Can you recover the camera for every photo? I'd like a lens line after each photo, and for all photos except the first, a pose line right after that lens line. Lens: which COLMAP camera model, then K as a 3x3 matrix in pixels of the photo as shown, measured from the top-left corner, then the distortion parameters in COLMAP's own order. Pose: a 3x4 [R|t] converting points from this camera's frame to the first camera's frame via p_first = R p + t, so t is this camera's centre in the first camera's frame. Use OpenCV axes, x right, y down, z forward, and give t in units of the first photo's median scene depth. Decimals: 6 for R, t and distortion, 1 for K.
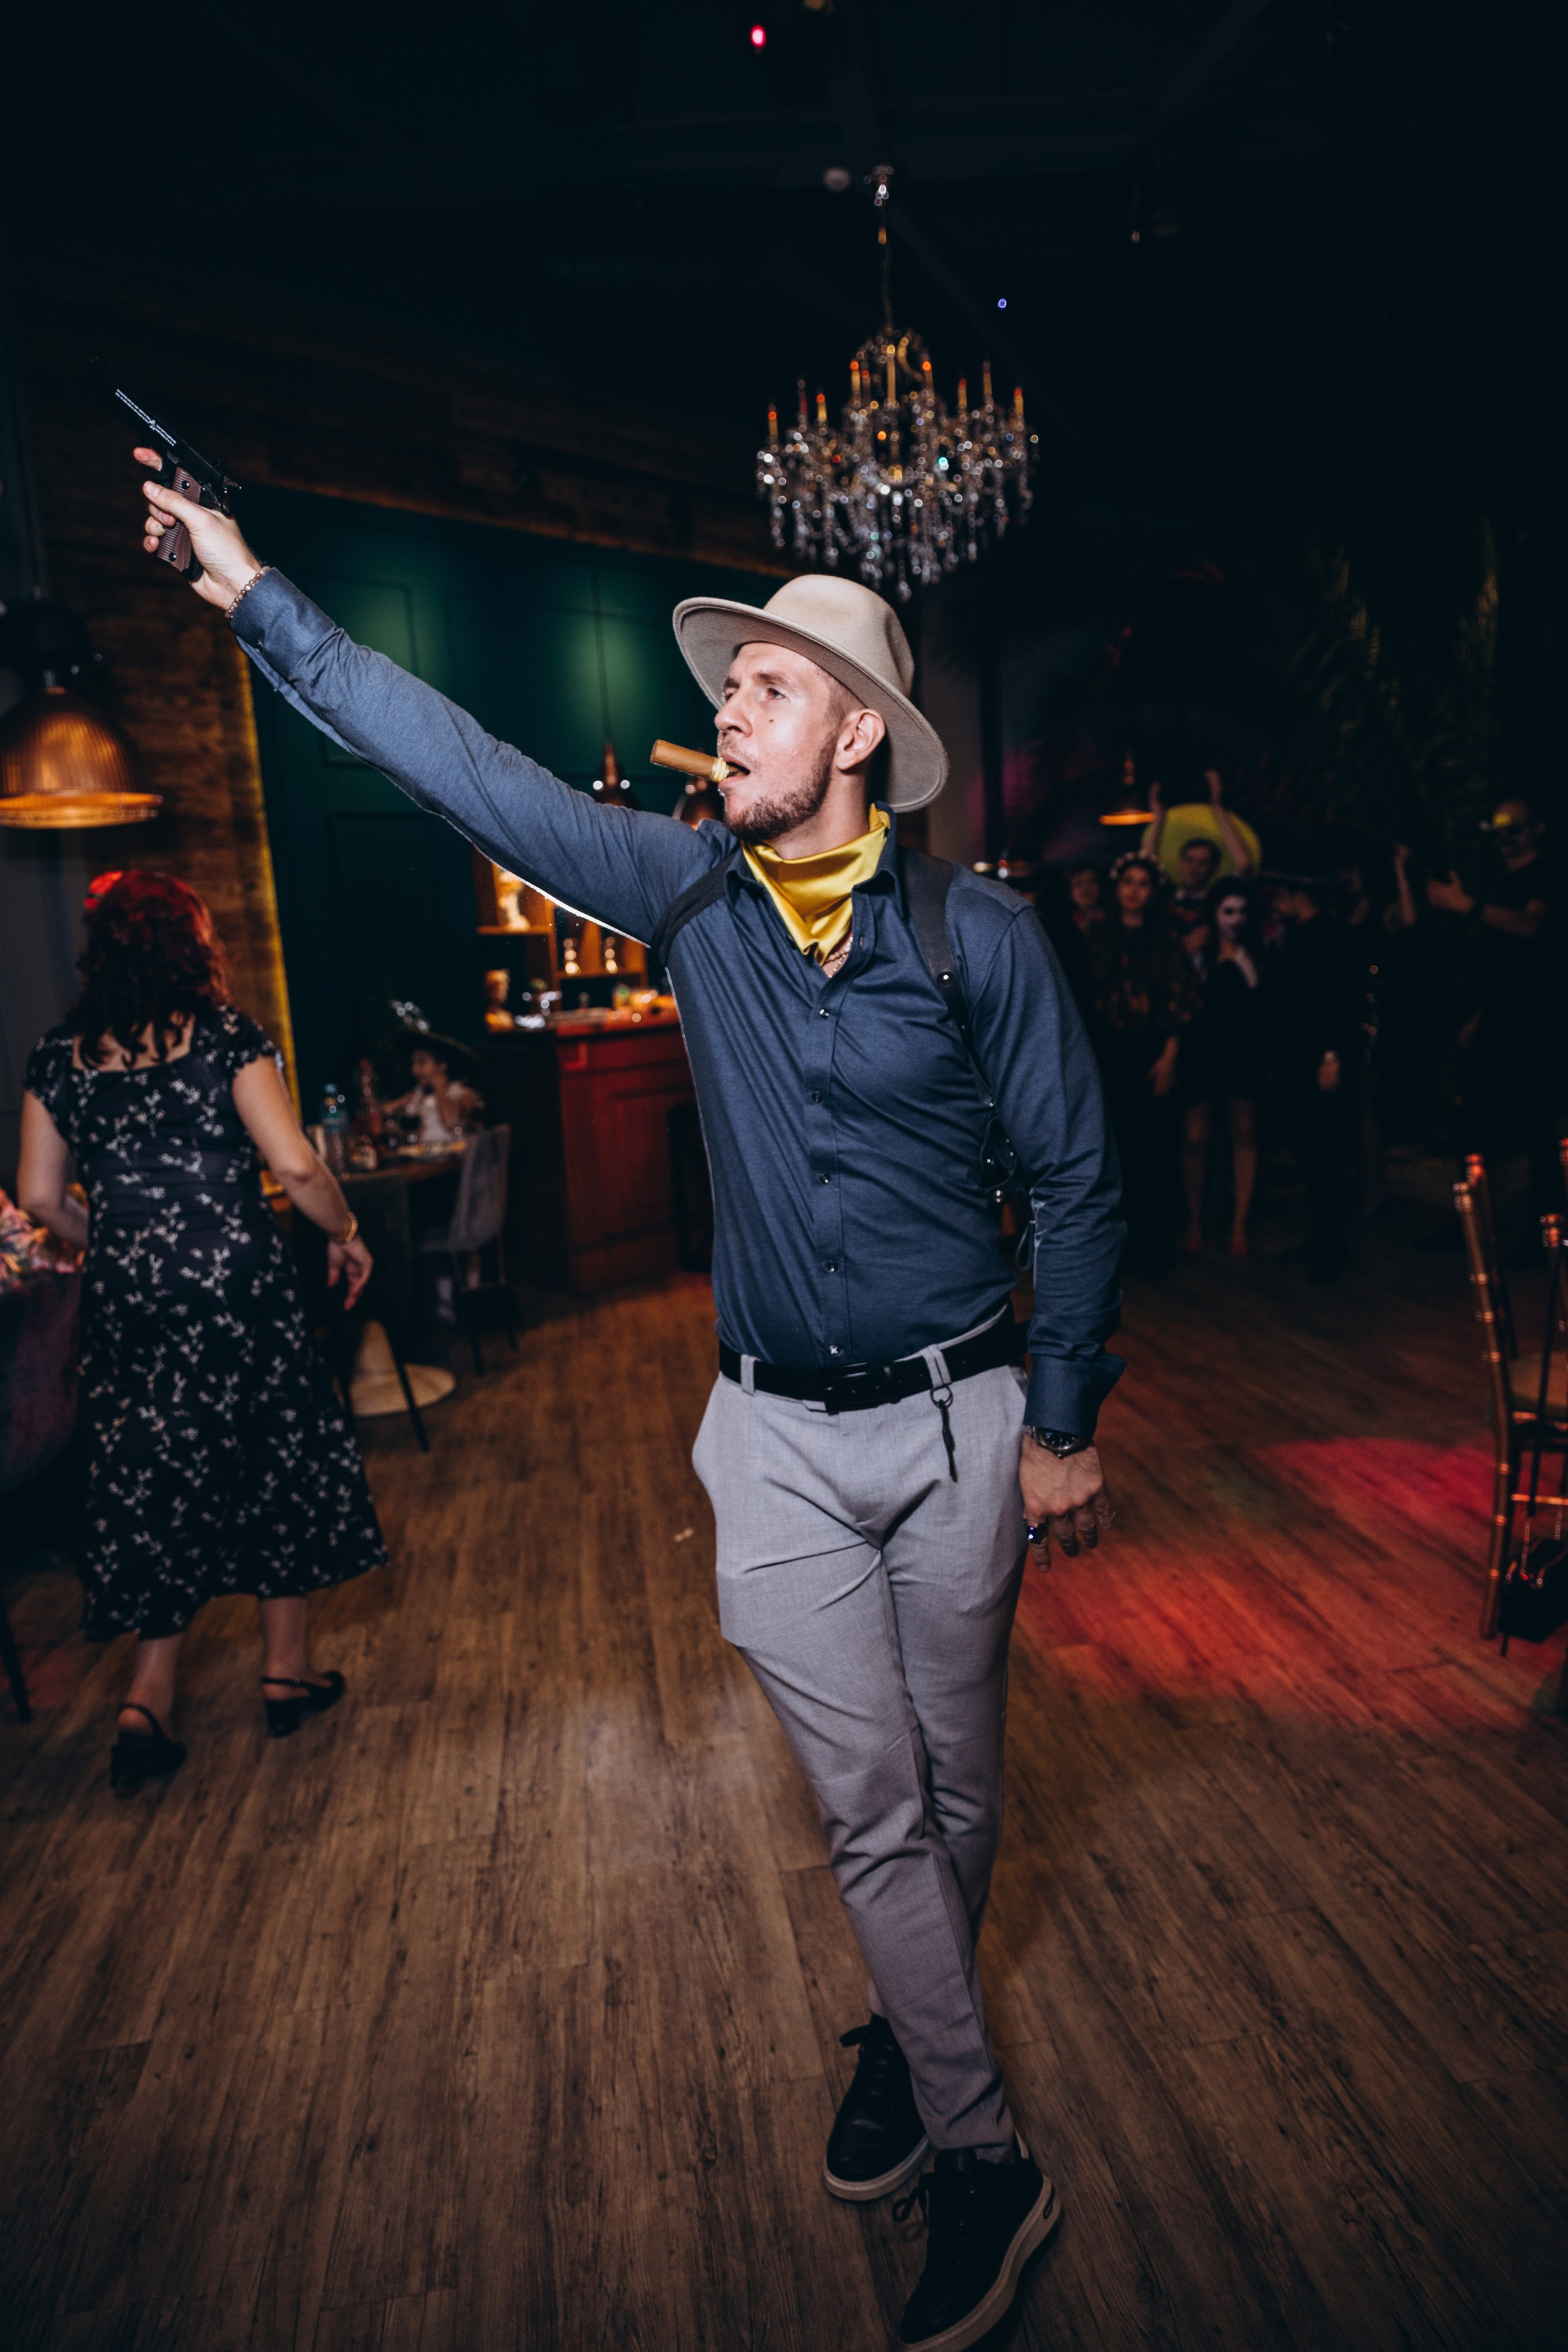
lens RADIAL K [[1588.8, 0, 777.9], [0, 1588.8, 1168.0], [0, 0, 1]] dist [0.038024, -0.031343]
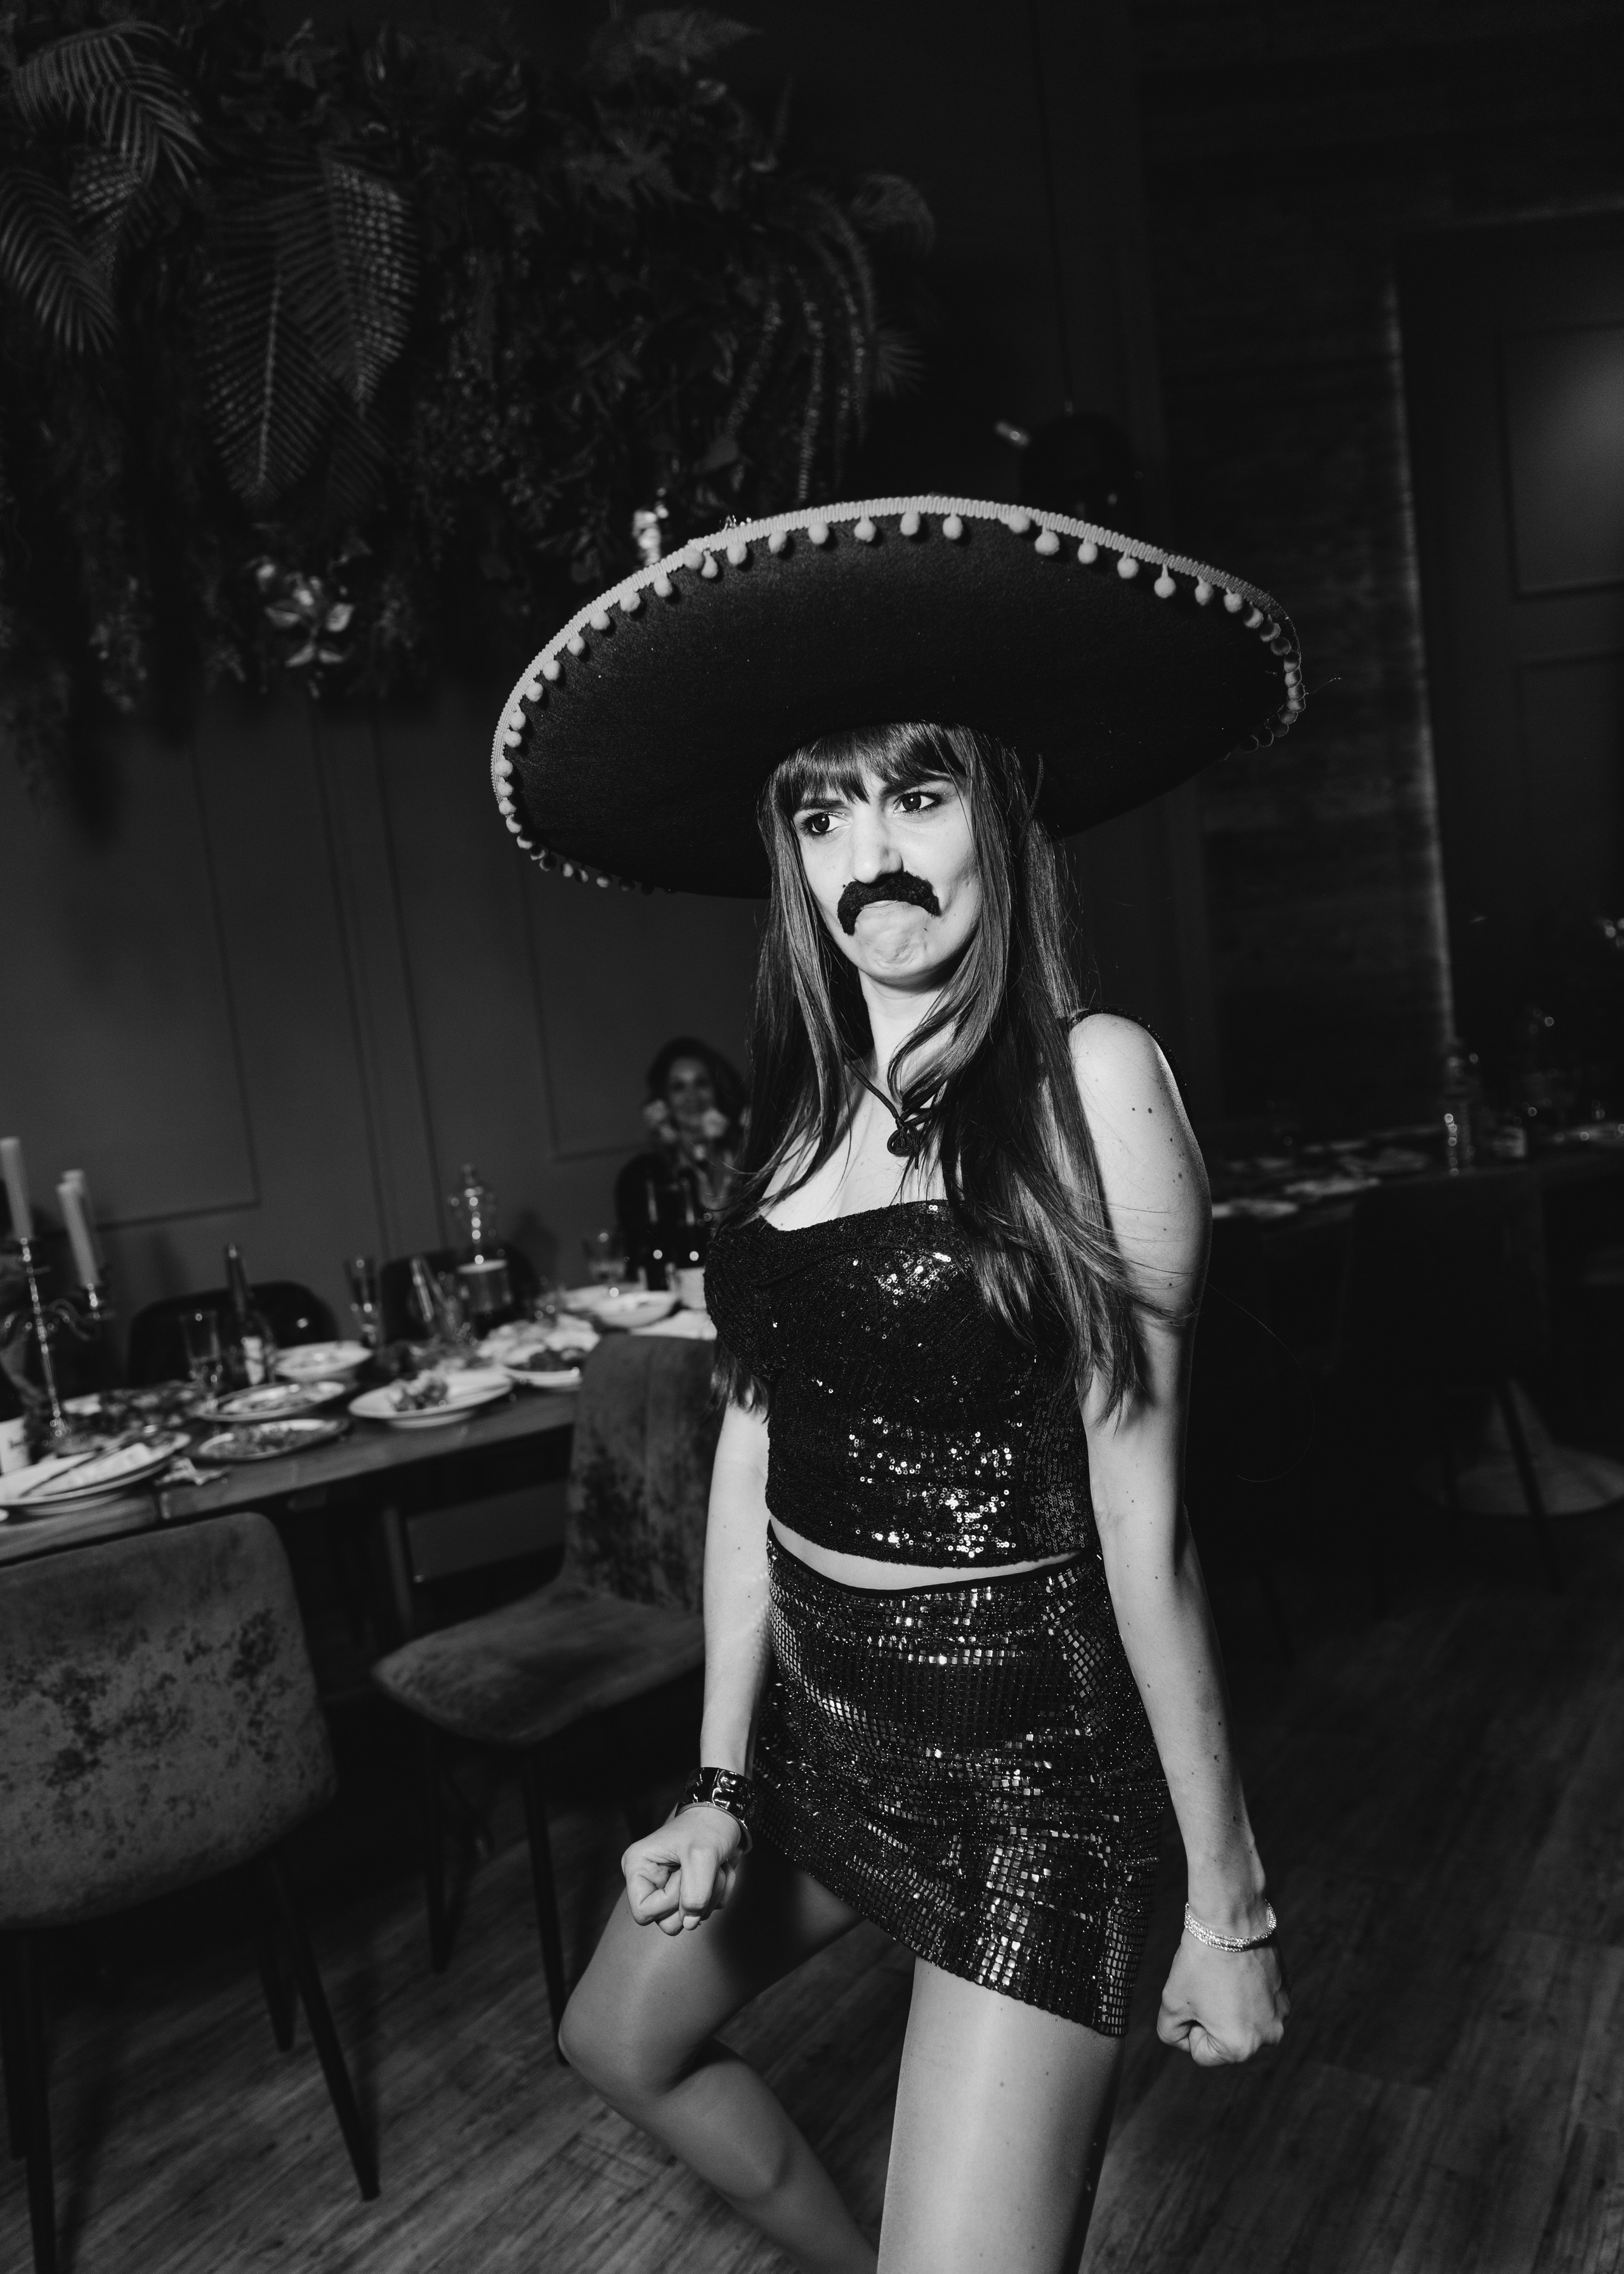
lens RADIAL K [[1751.6, 0, 771.5], [0, 1751.6, 1187.0], [0, 0, 1]] dist [0.027850, -0.008690]
pose [[0.747838, 0.040532, -0.662643, 0.012860], [-0.022401, 0.999107, 0.035831, -0.010391], [0.663504, -0.011951, 0.748078, 0.304218]]
